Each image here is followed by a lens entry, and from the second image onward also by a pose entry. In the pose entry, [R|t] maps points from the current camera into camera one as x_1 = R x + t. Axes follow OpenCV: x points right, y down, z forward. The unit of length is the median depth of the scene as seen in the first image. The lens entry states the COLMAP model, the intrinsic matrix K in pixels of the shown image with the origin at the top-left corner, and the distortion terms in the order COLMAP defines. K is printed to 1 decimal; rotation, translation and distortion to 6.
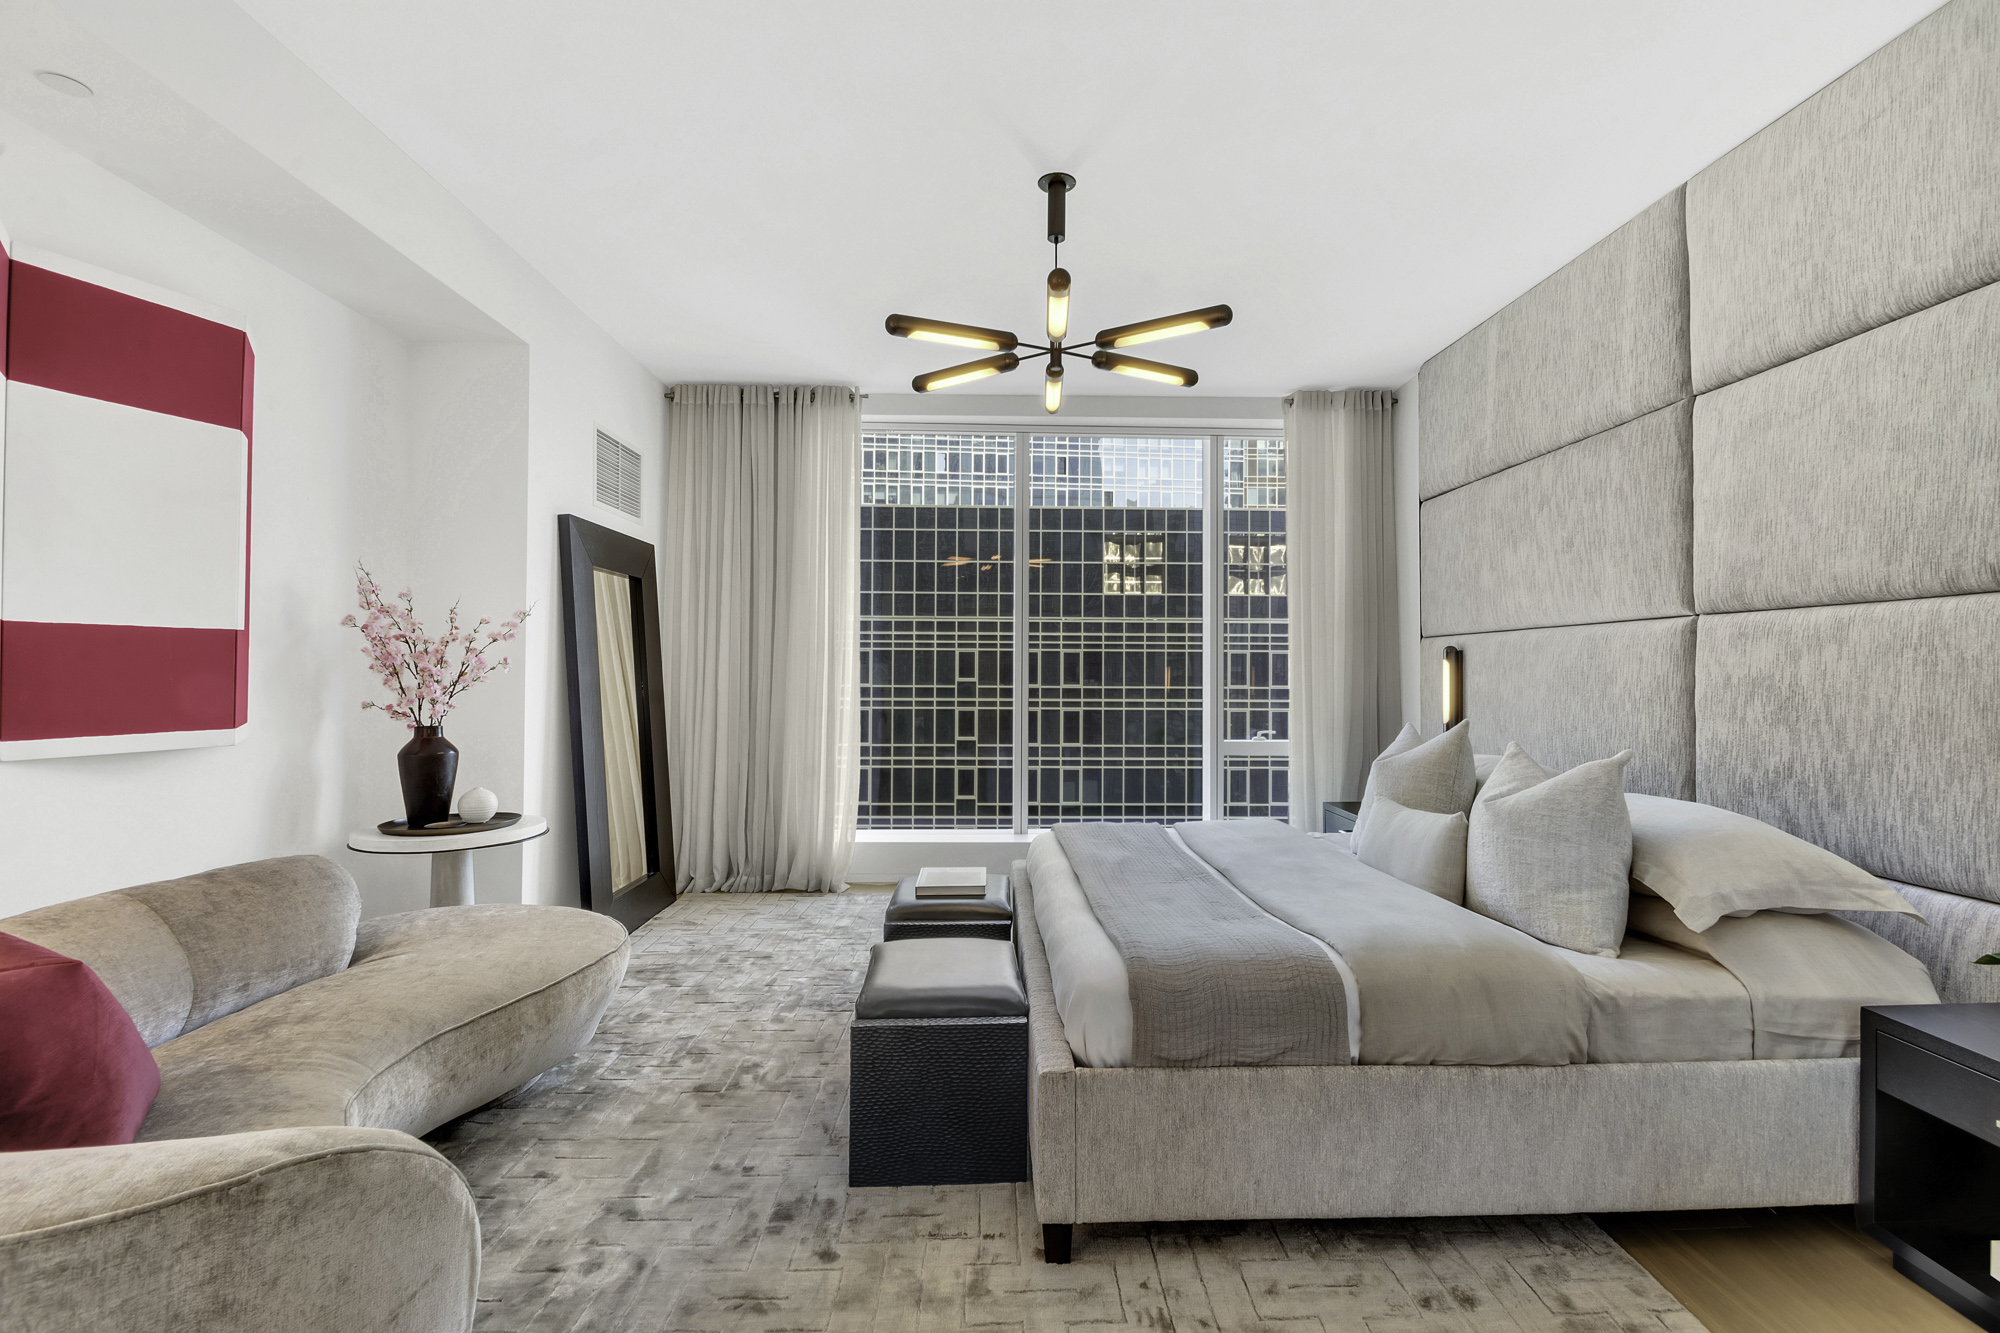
lens RADIAL K [[883.9, 0, 1000.0], [0, 883.9, 666.5], [0, 0, 1]] dist [-0.002617, -0.006503]
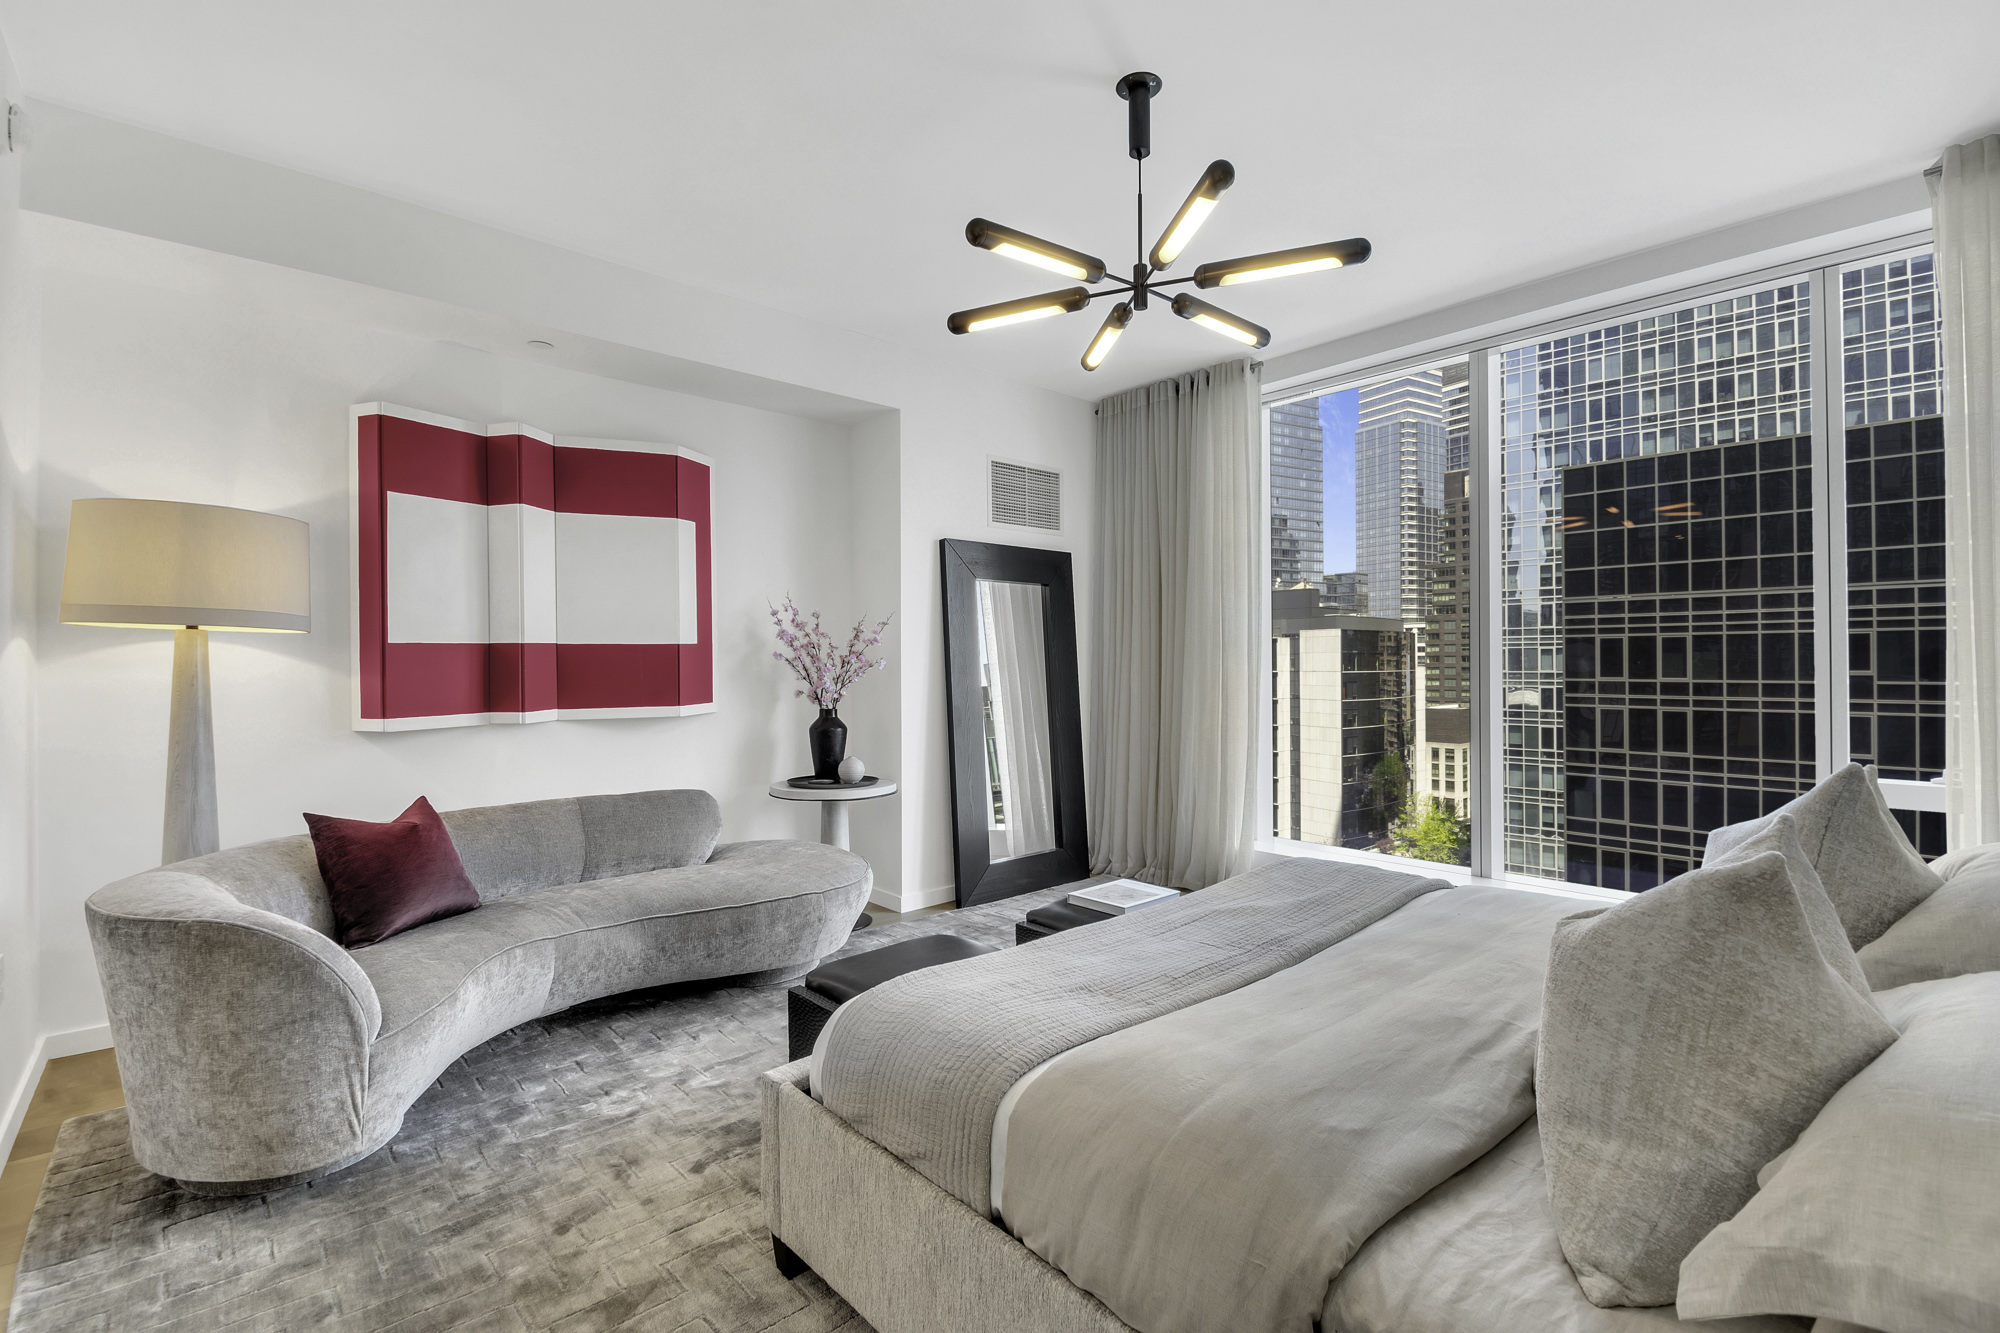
lens RADIAL K [[879.3, 0, 1004.7], [0, 879.3, 659.0], [0, 0, 1]] dist [0.010117, -0.012885]
pose [[0.648955, -0.010589, -0.760753, 0.564302], [0.010392, 0.999933, -0.005054, -0.000282], [0.760756, -0.004626, 0.649022, 0.320285]]
